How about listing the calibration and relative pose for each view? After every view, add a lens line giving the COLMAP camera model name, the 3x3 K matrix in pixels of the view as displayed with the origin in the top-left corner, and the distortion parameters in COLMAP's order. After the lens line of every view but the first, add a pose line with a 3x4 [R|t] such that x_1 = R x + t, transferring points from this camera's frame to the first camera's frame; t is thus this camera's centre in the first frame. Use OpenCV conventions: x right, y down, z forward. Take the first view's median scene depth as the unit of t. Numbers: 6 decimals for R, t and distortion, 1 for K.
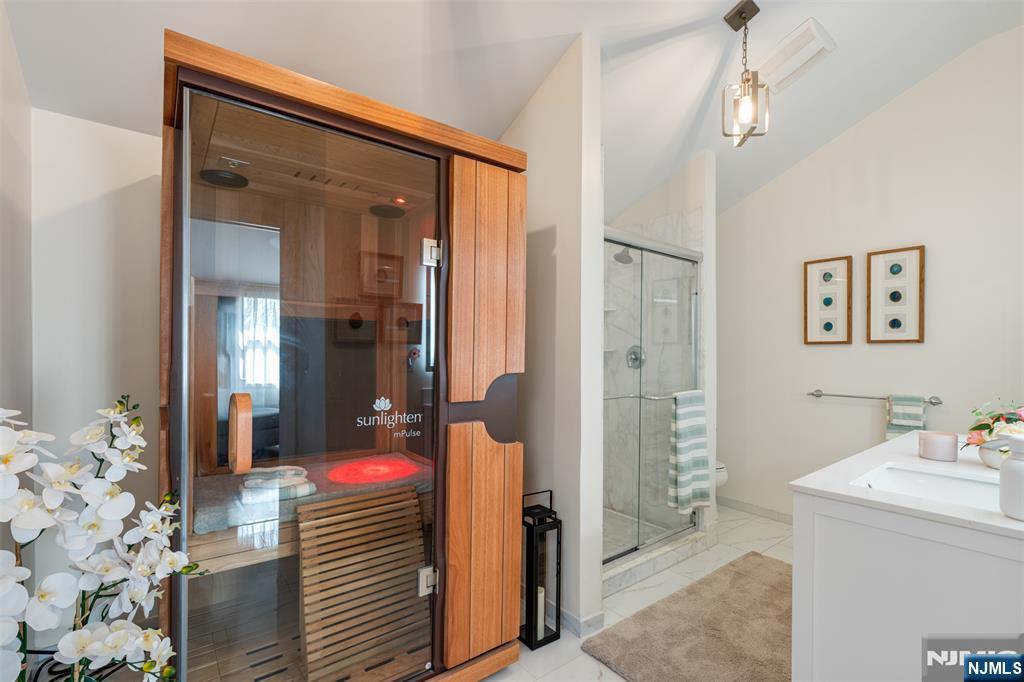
lens RADIAL K [[468.9, 0, 508.6], [0, 468.9, 345.7], [0, 0, 1]] dist [-0.005012, 0.000378]
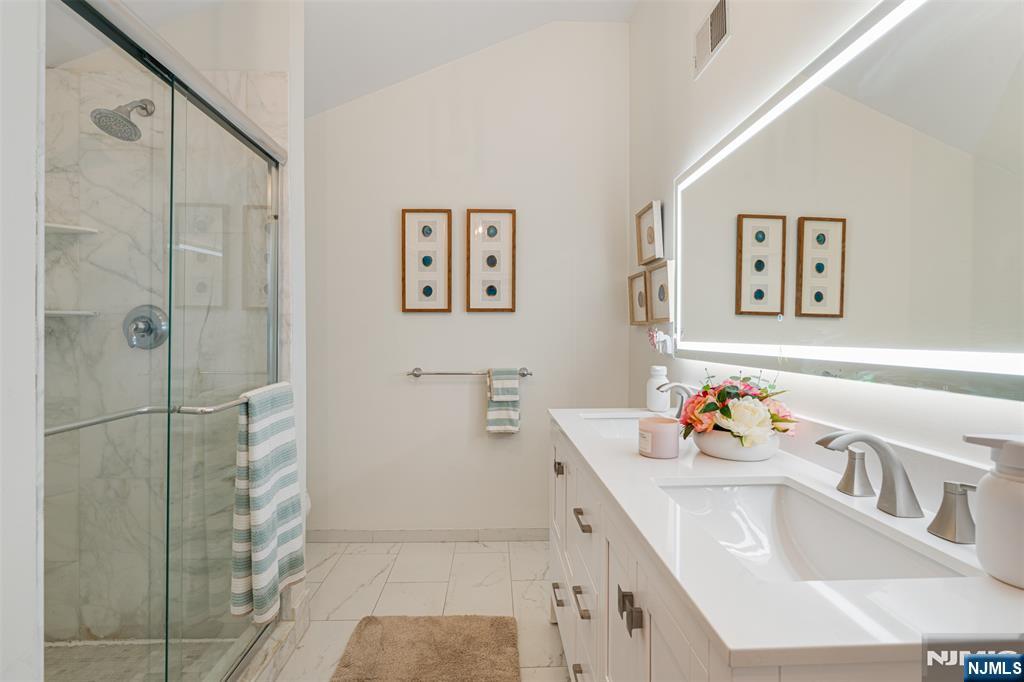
lens RADIAL K [[468.9, 0, 505.8], [0, 468.9, 333.3], [0, 0, 1]] dist [-0.005012, 0.000378]
pose [[0.585239, -0.004538, 0.810848, 0.096811], [-0.009253, 0.999882, 0.012274, 0.024205], [-0.810808, -0.014686, 0.585128, 0.431446]]
